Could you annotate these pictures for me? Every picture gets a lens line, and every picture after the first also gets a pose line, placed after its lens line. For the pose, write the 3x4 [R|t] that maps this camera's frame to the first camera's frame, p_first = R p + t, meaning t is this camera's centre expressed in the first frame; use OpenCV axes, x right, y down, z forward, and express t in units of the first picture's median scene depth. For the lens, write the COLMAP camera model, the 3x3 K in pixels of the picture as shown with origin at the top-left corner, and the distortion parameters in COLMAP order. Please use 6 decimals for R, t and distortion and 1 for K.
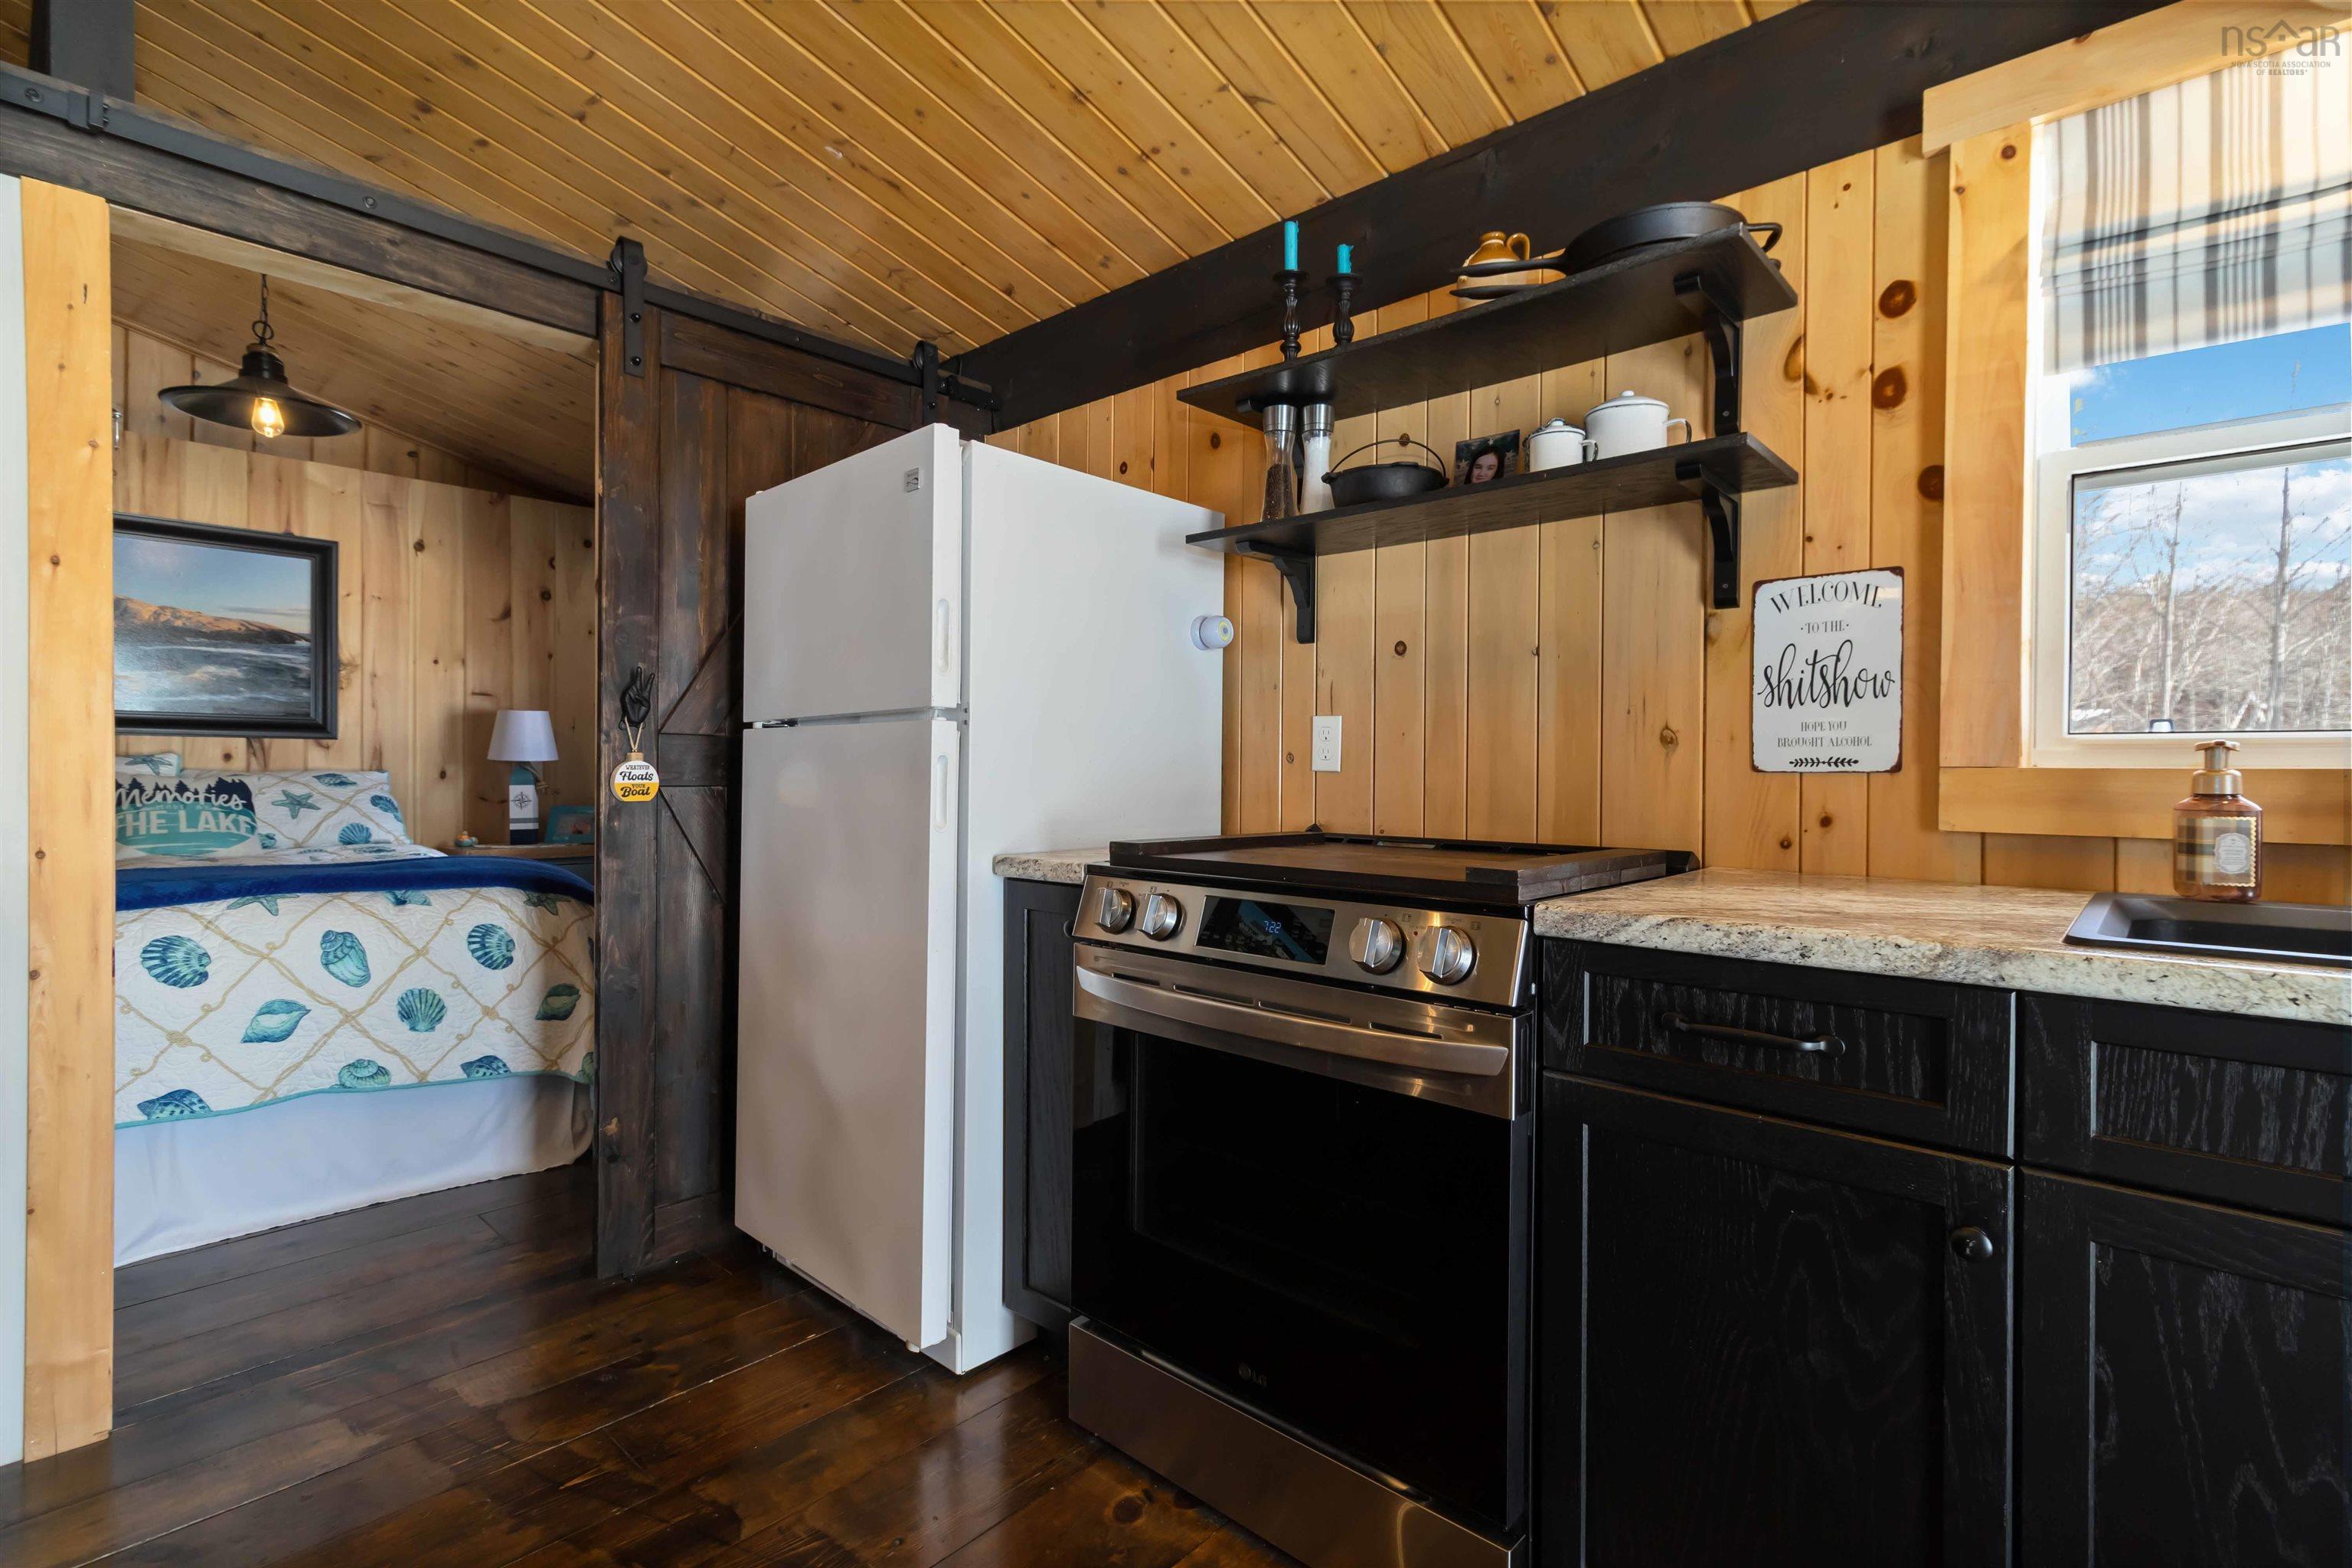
lens RADIAL K [[1096.2, 0, 1181.7], [0, 1096.2, 778.0], [0, 0, 1]] dist [0.004622, 0.000992]
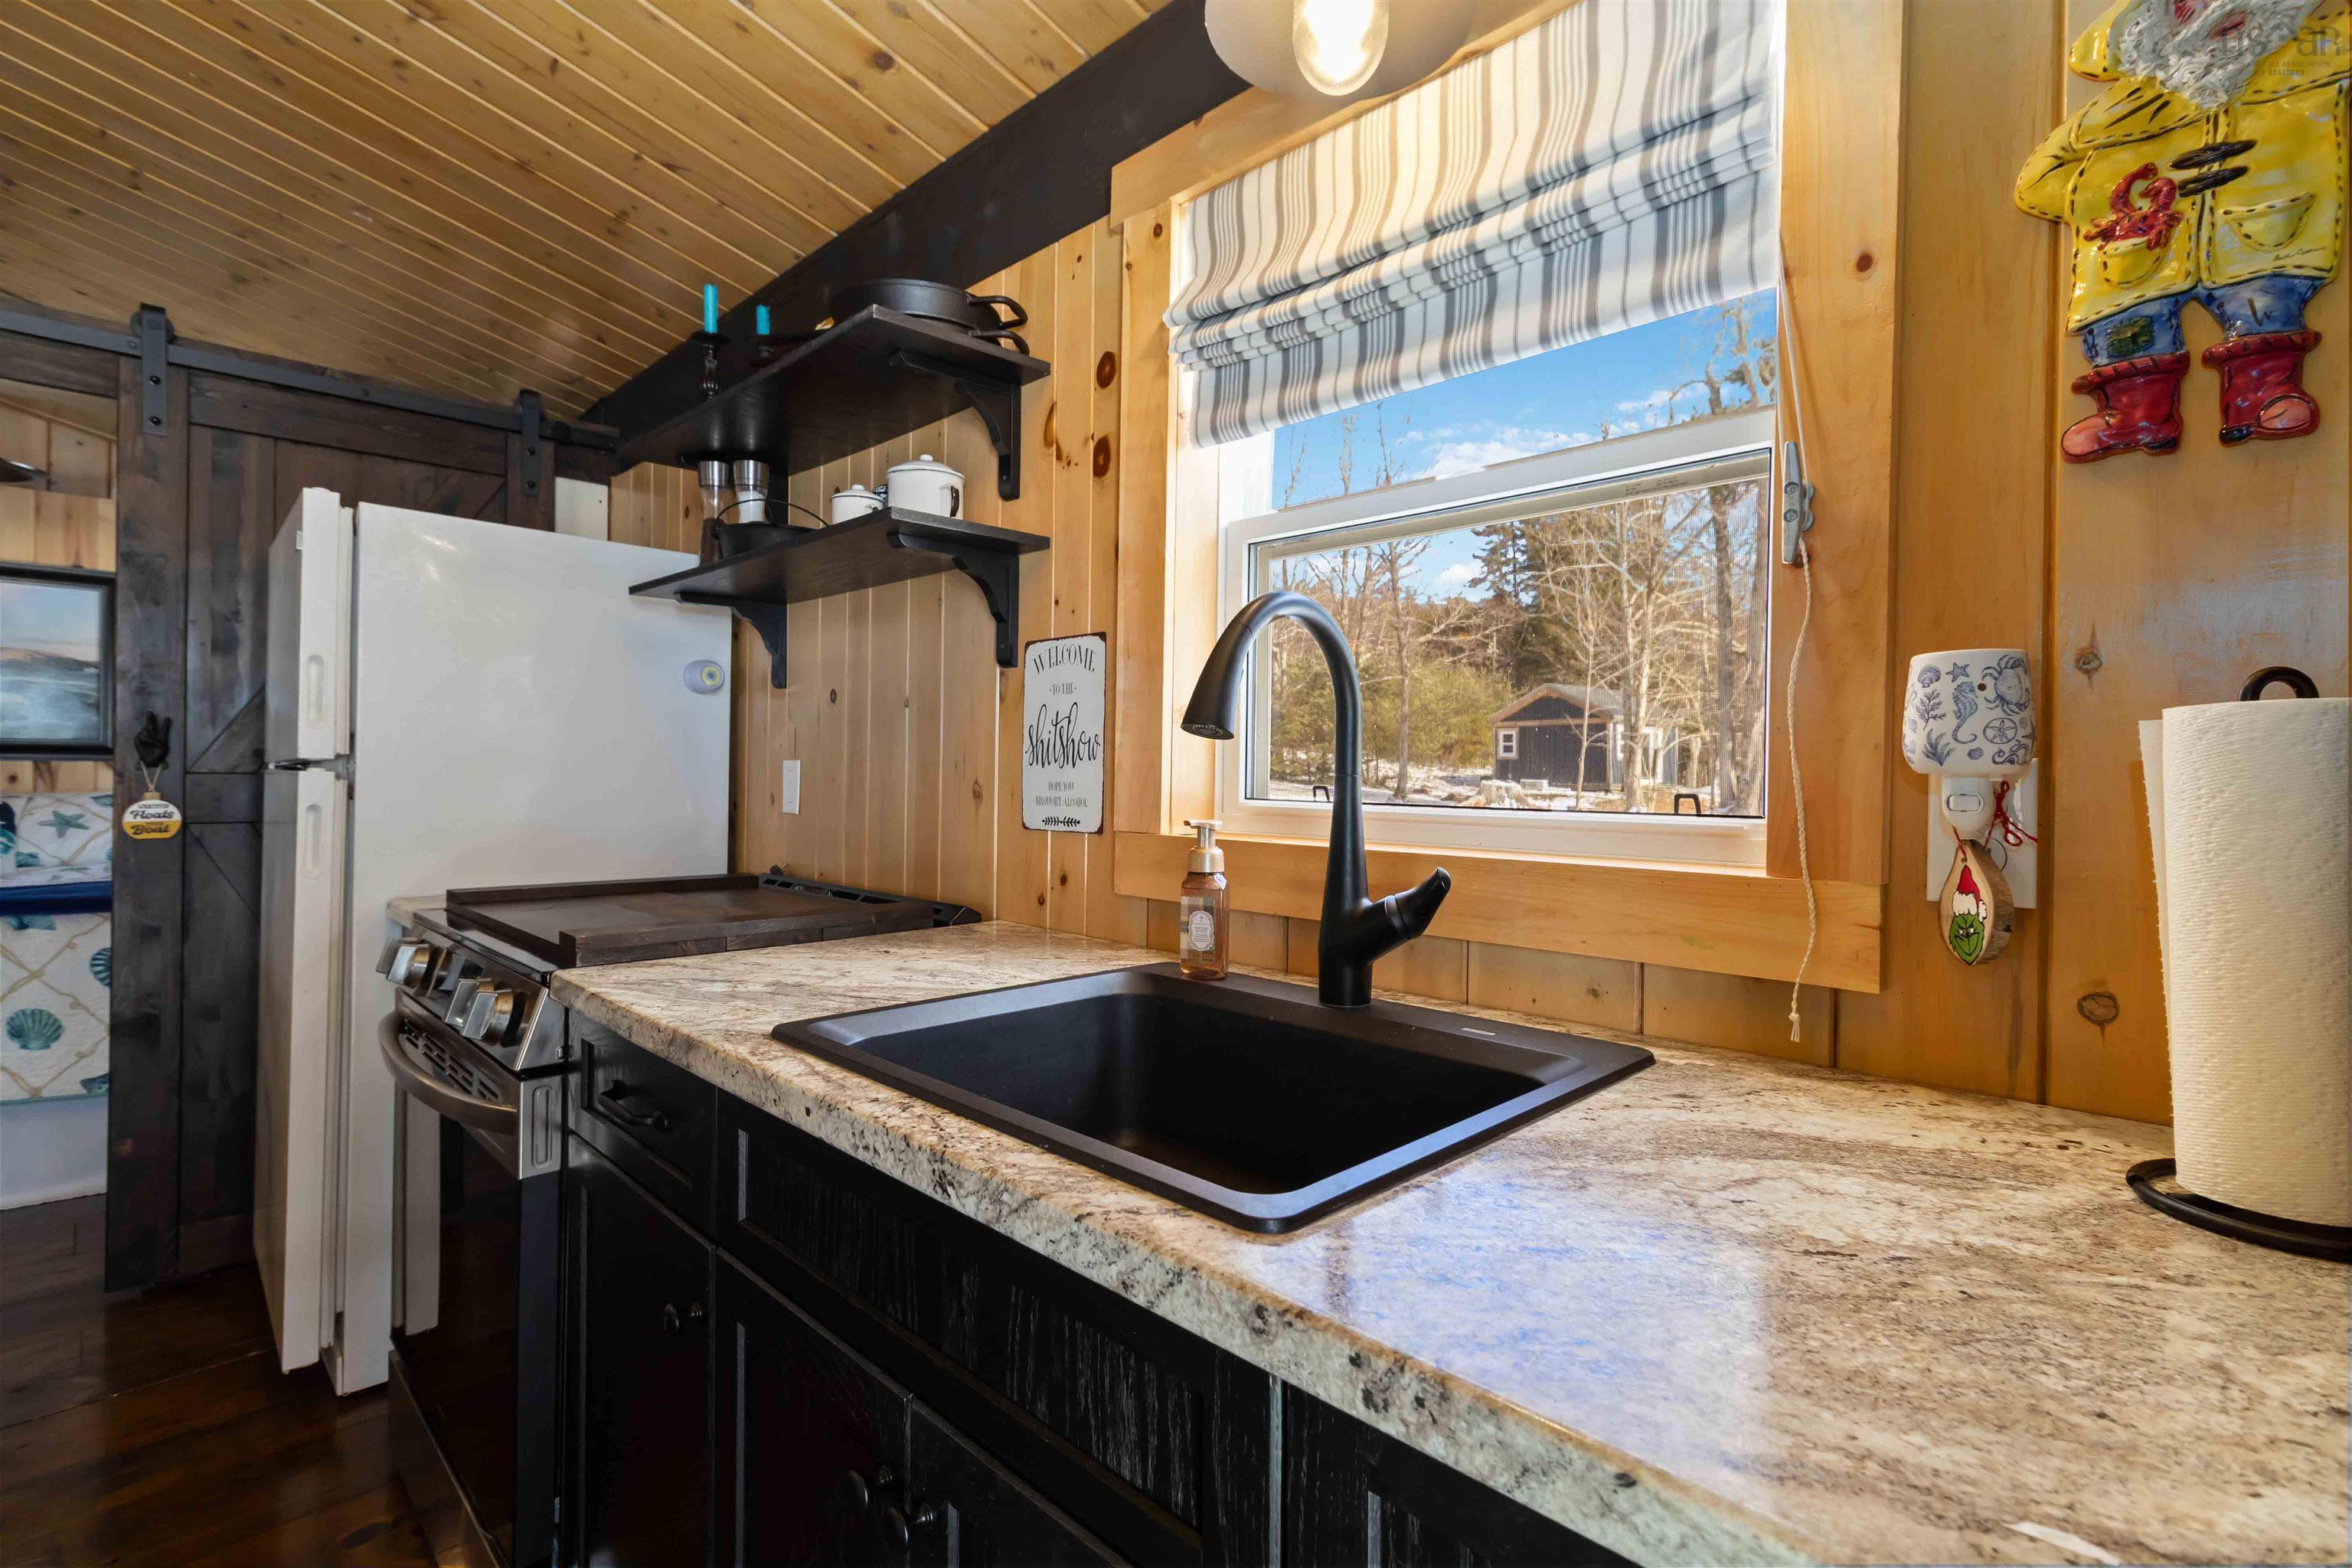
lens RADIAL K [[1082.2, 0, 1196.2], [0, 1082.2, 776.9], [0, 0, 1]] dist [0.003757, -0.000519]
pose [[0.999167, 0.003857, -0.040623, 0.778838], [-0.003962, 0.999989, -0.002523, -0.055924], [0.040612, 0.002682, 0.999171, 0.000825]]
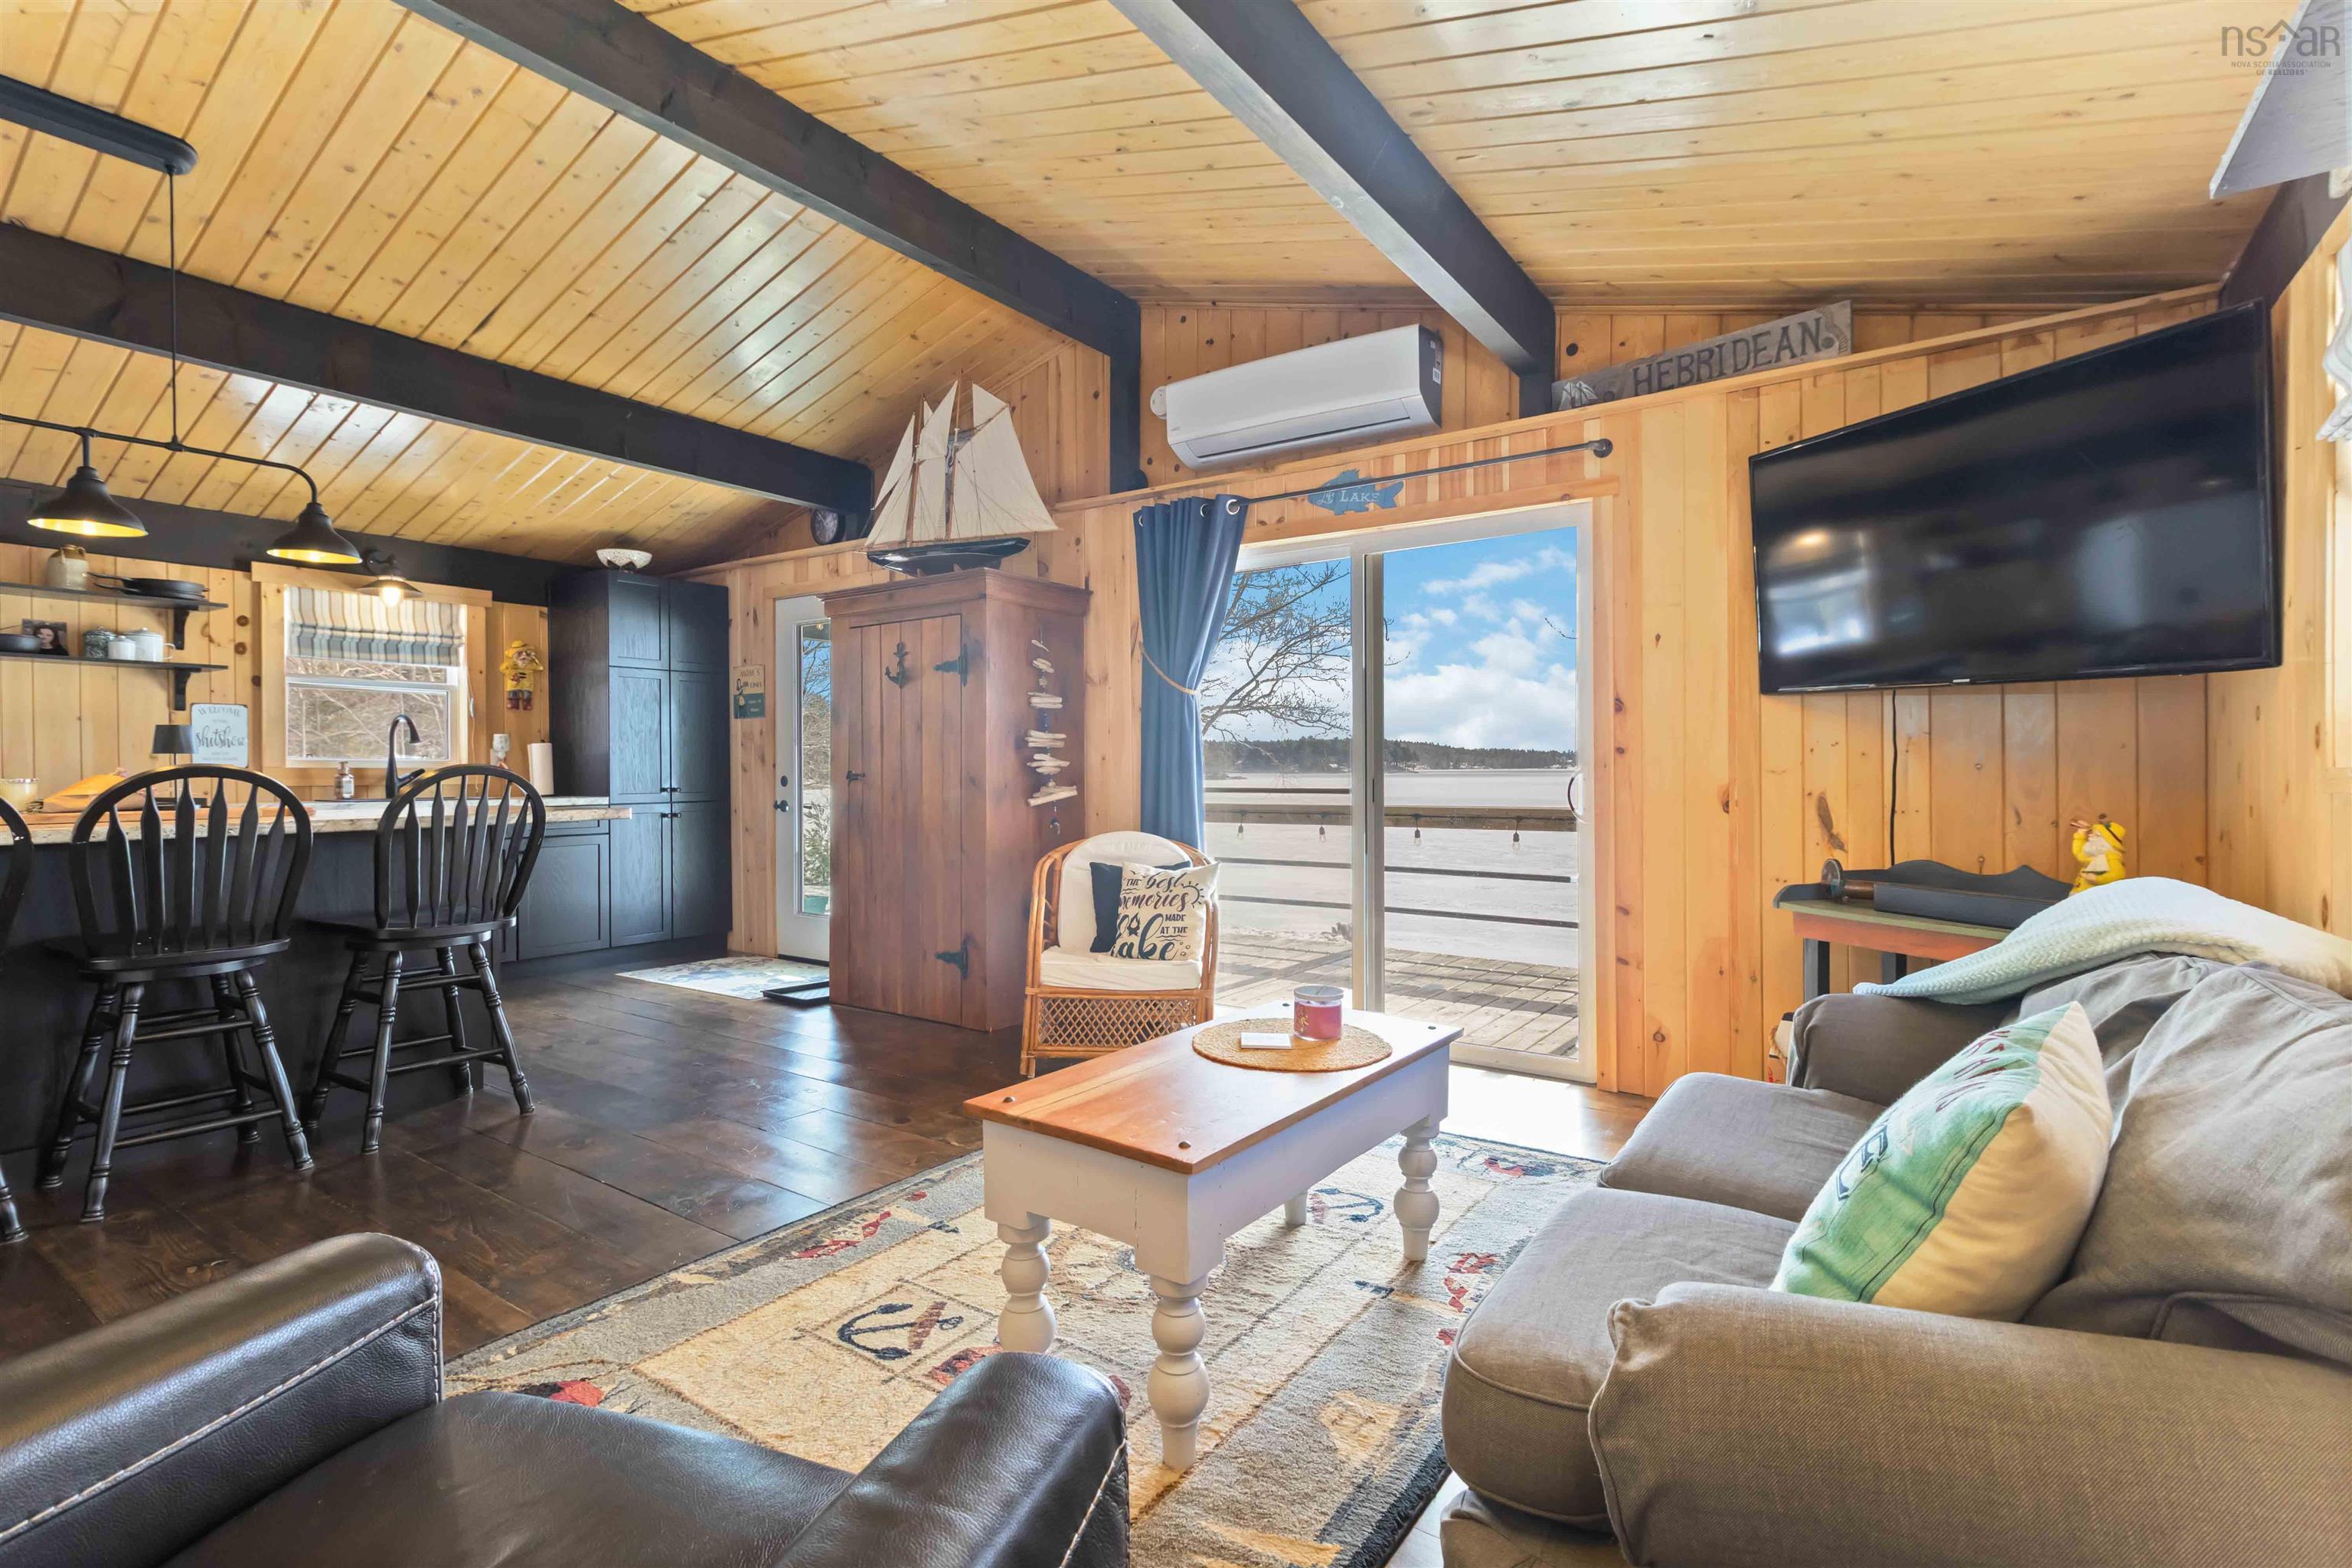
lens RADIAL K [[1082.2, 0, 1196.2], [0, 1082.2, 776.9], [0, 0, 1]] dist [0.003757, -0.000519]
pose [[-0.138652, -0.012112, 0.990267, -2.876735], [0.008151, 0.999877, 0.013370, -0.001118], [-0.990308, 0.009926, -0.138536, -1.310852]]
